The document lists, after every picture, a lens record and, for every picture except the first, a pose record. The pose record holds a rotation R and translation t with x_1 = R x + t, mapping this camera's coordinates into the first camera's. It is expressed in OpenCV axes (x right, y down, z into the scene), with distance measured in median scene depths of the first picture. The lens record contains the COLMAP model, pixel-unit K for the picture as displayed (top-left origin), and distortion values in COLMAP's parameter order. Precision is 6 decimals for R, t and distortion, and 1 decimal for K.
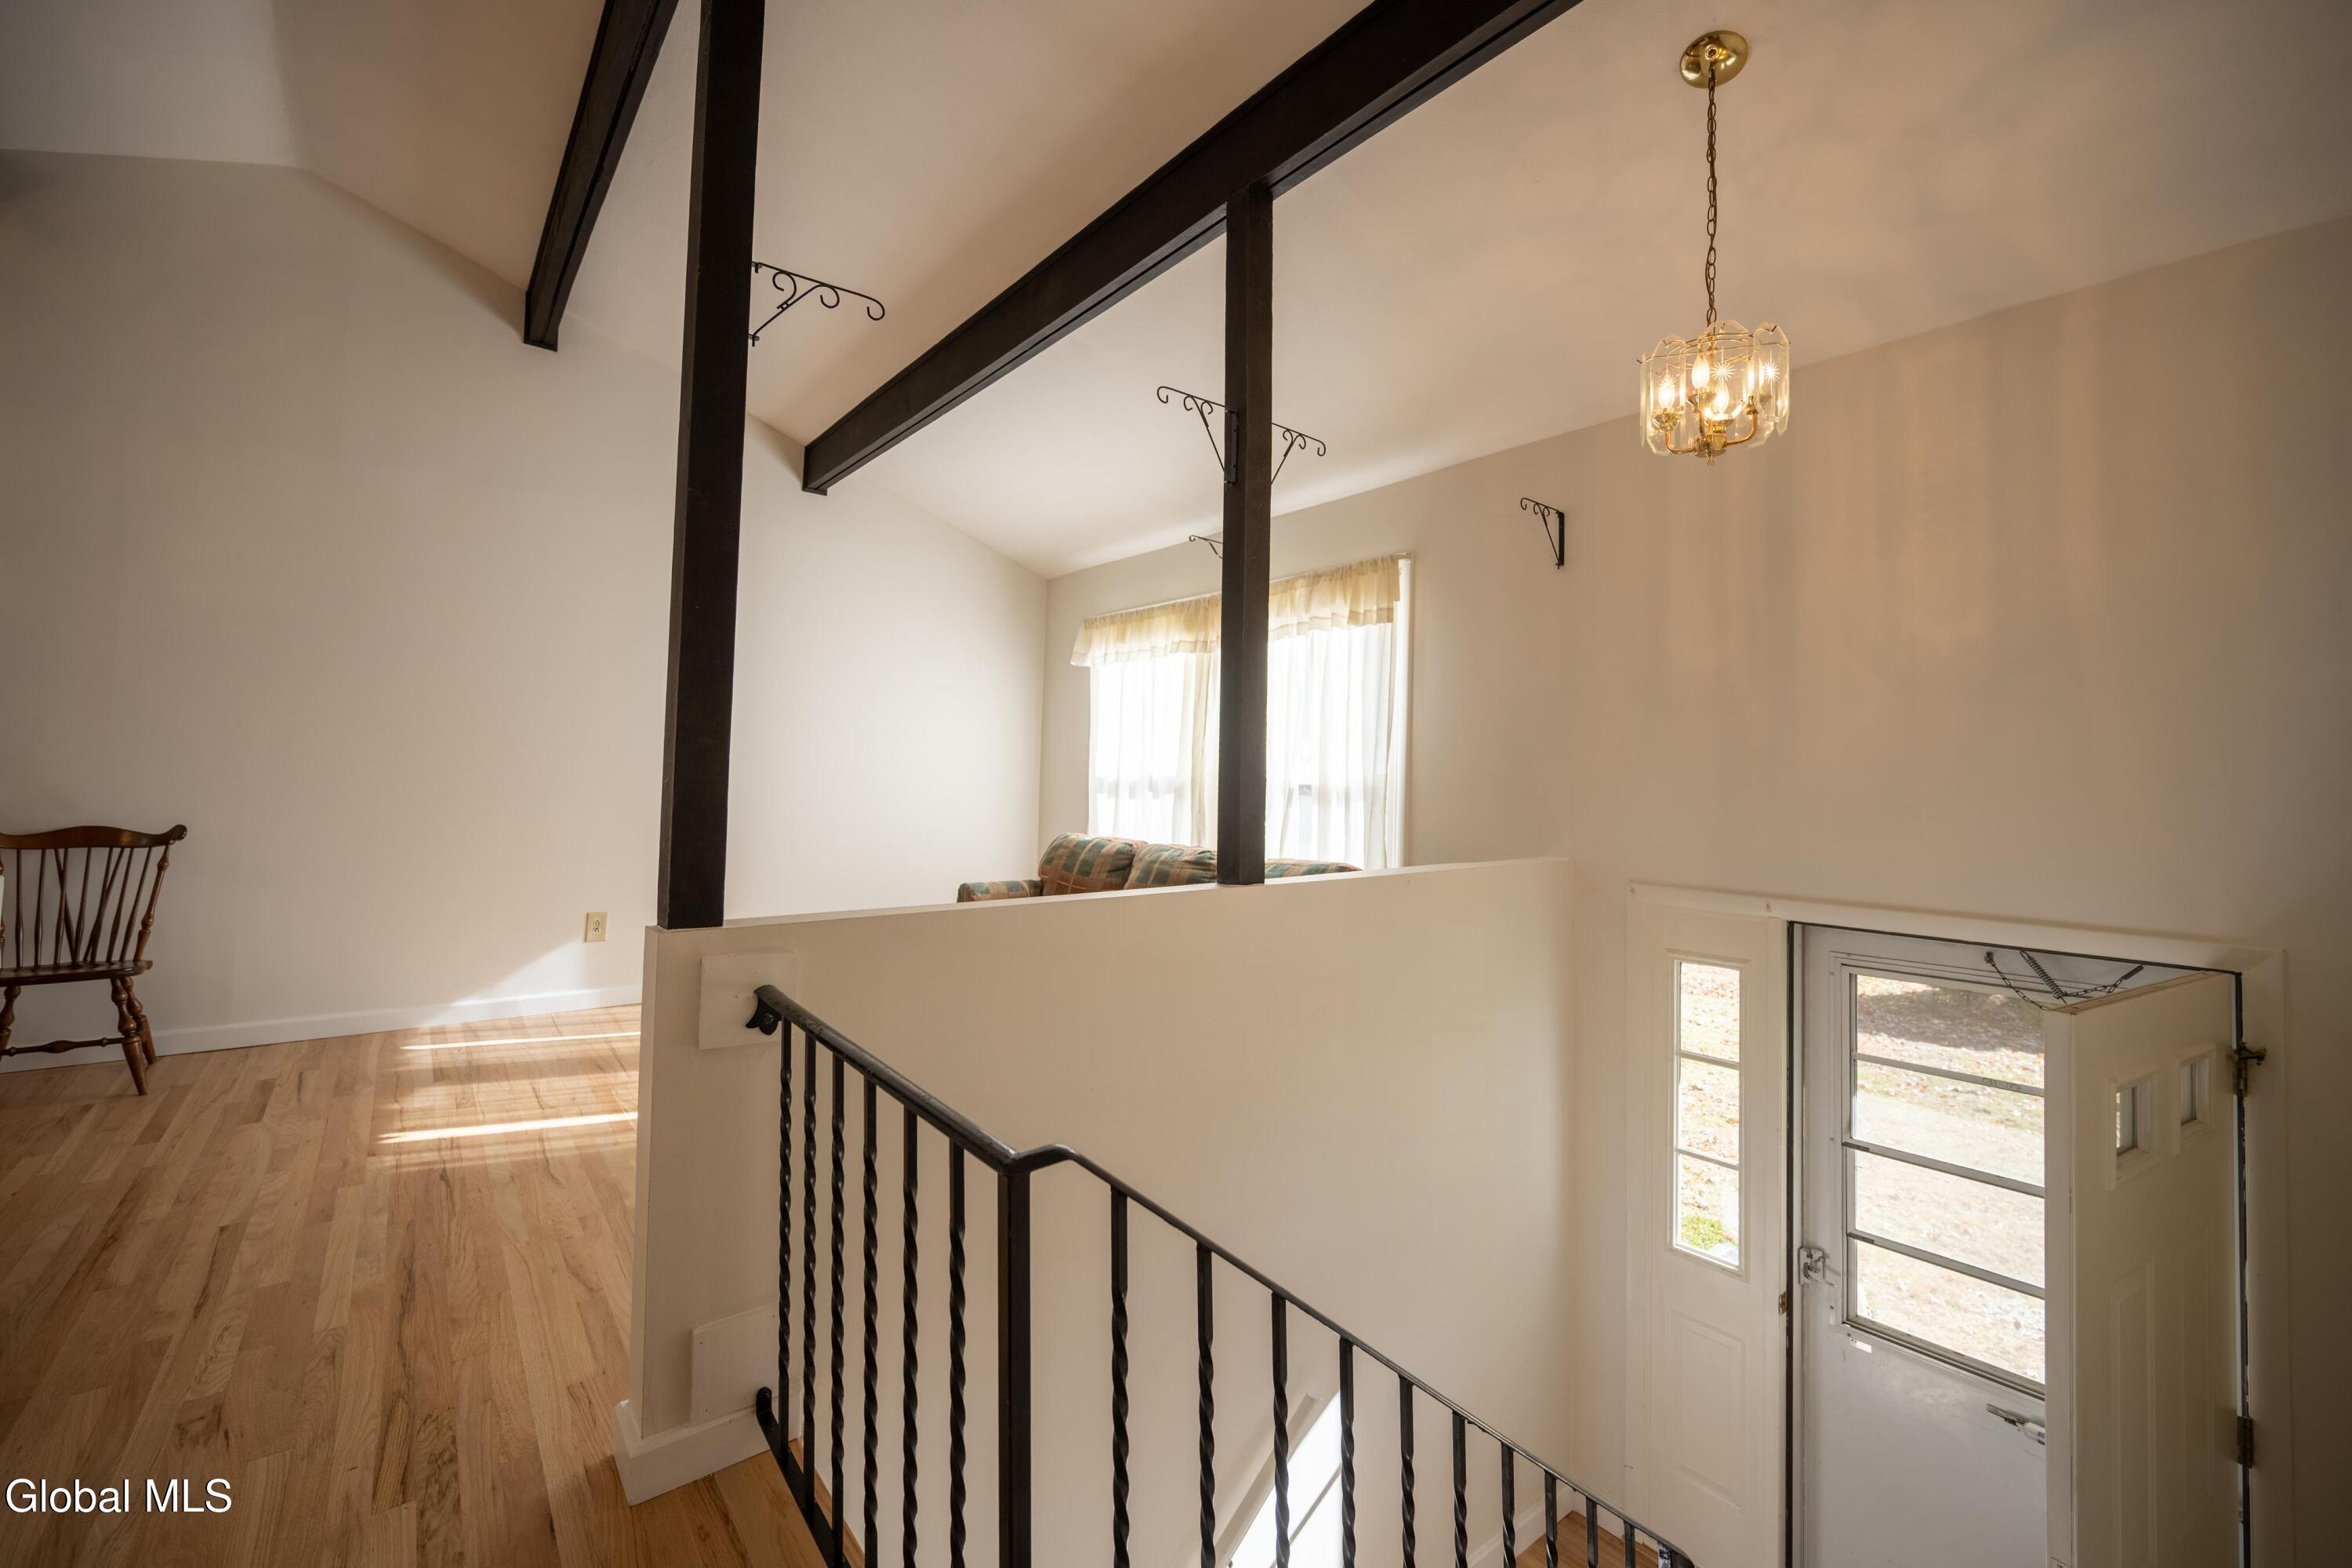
lens RADIAL K [[966.4, 0, 1169.3], [0, 966.4, 783.8], [0, 0, 1]] dist [0.000574, 0.000078]
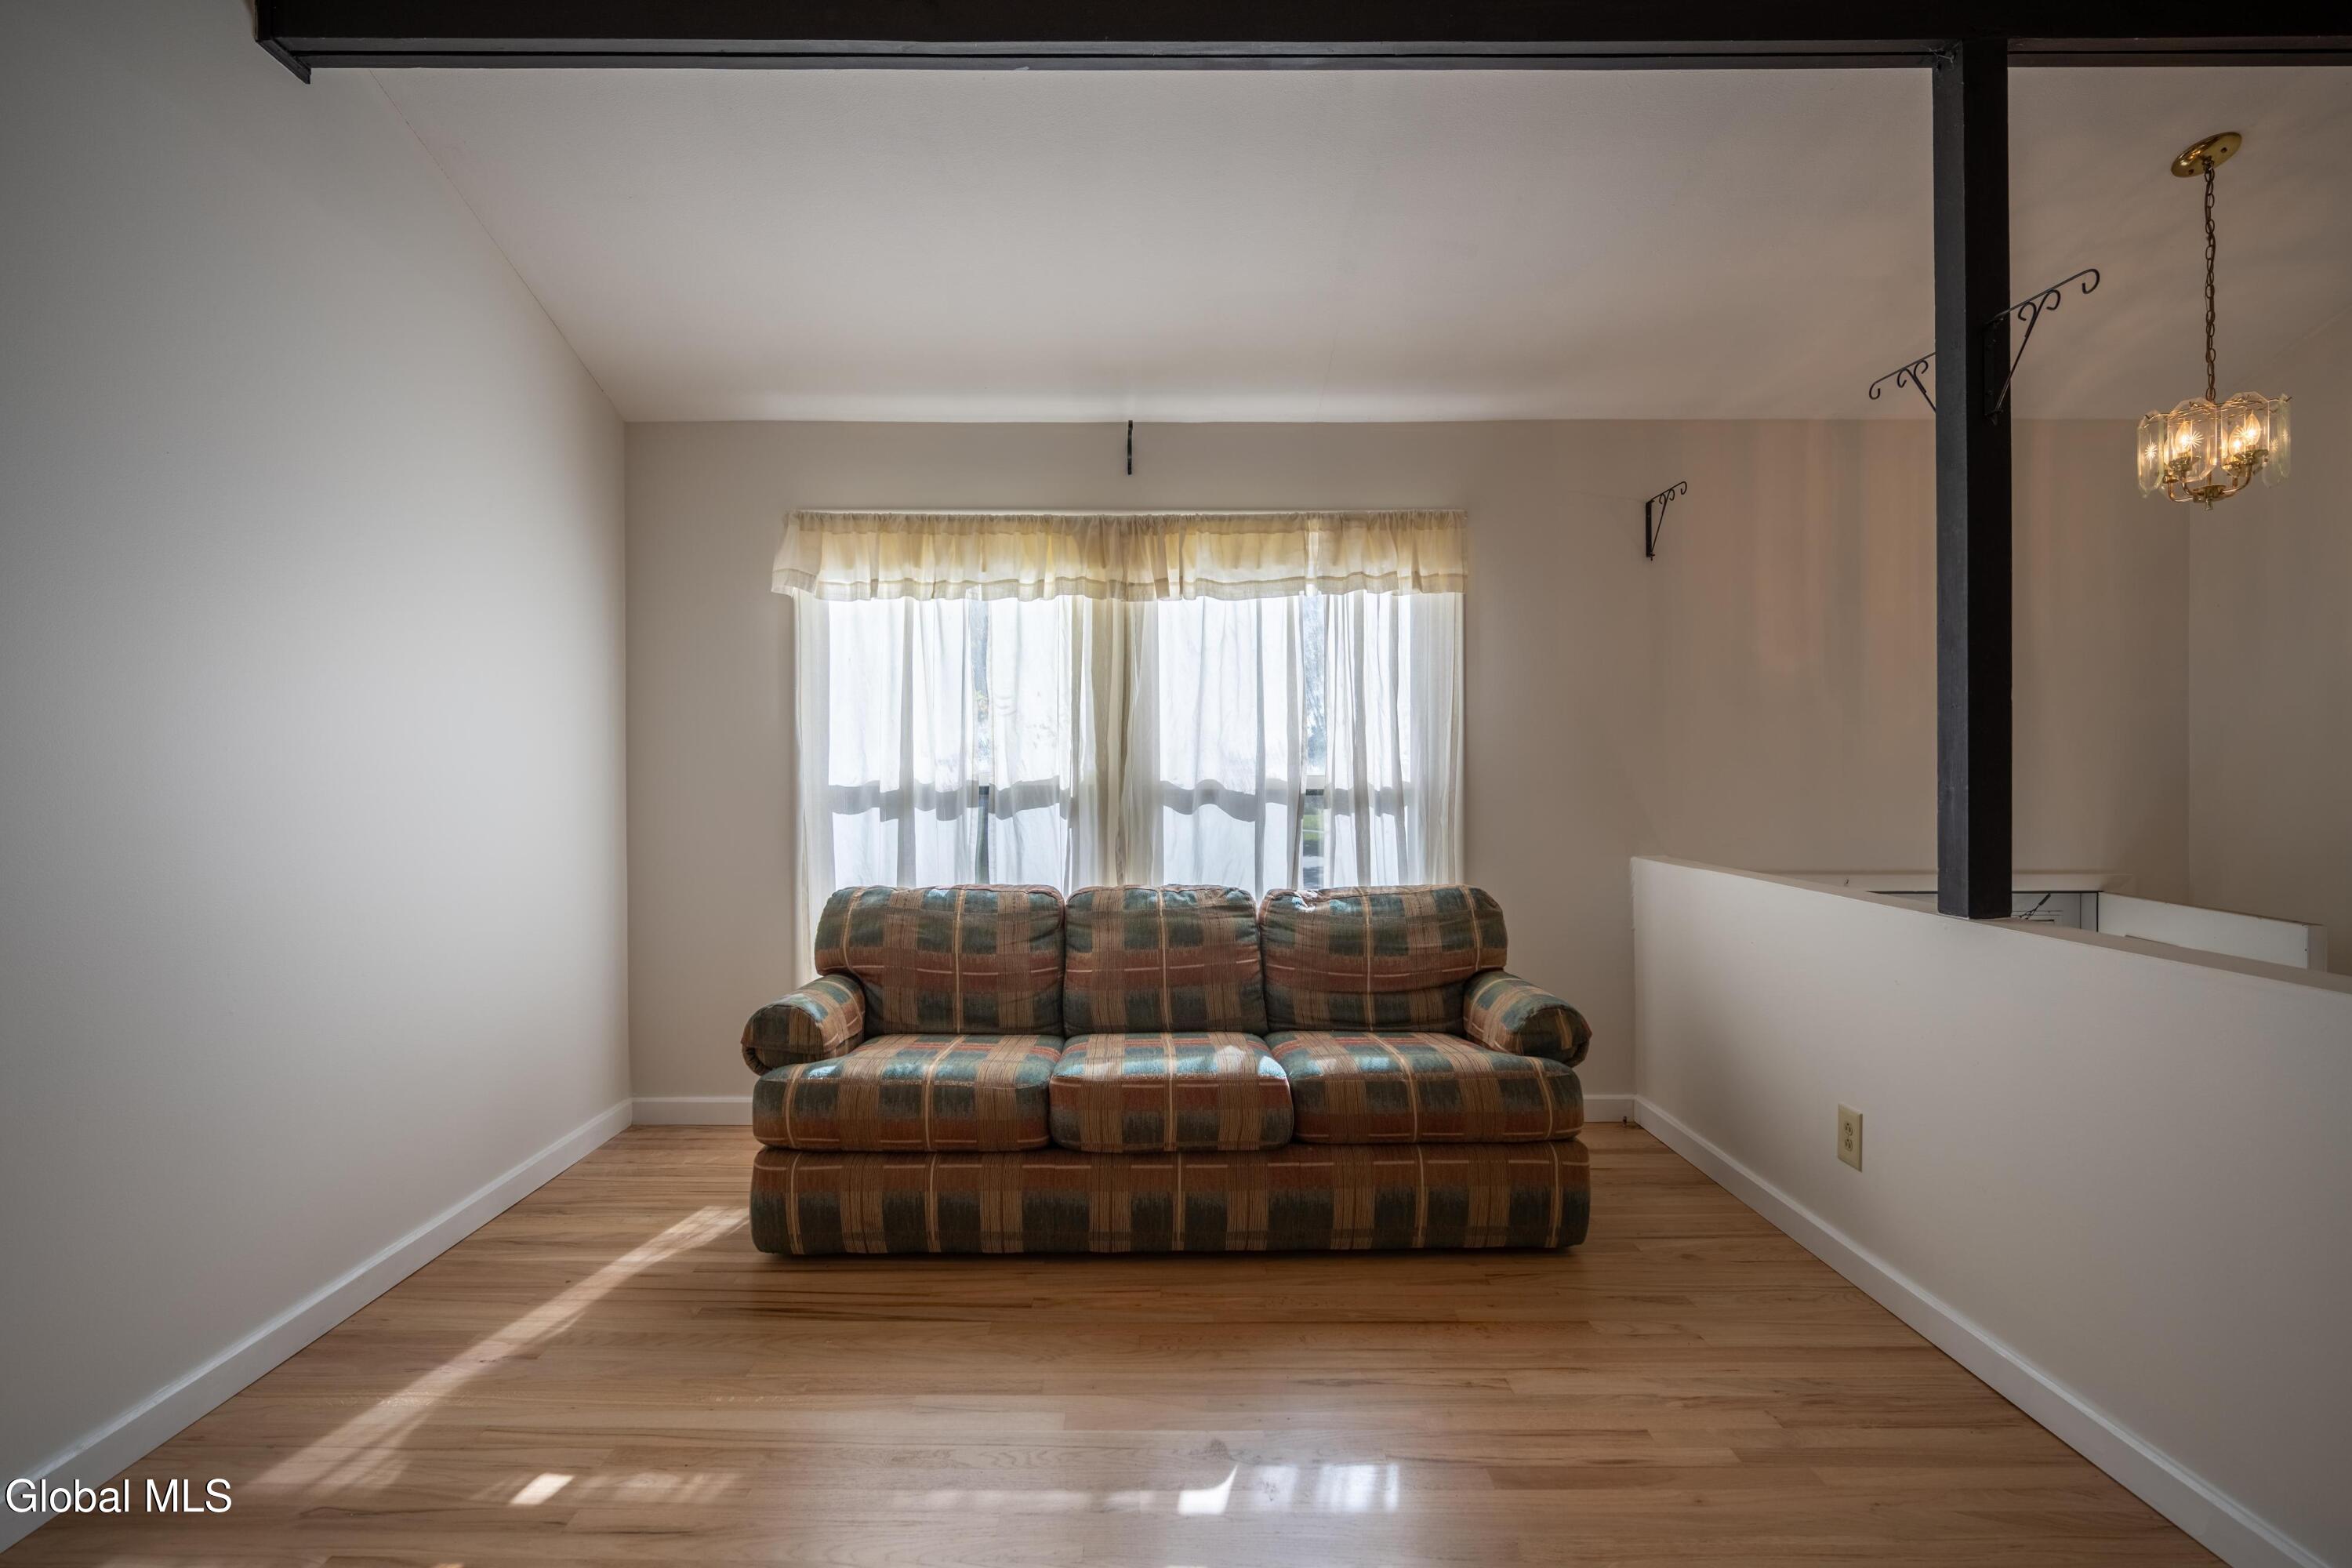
lens RADIAL K [[1047.9, 0, 1176.0], [0, 1047.9, 784.0], [0, 0, 1]] dist [-0.000635, -0.000229]
pose [[0.620884, -0.027462, 0.783421, -0.520236], [0.020254, 0.999615, 0.018989, -0.018445], [-0.783641, 0.004077, 0.621201, 0.508700]]
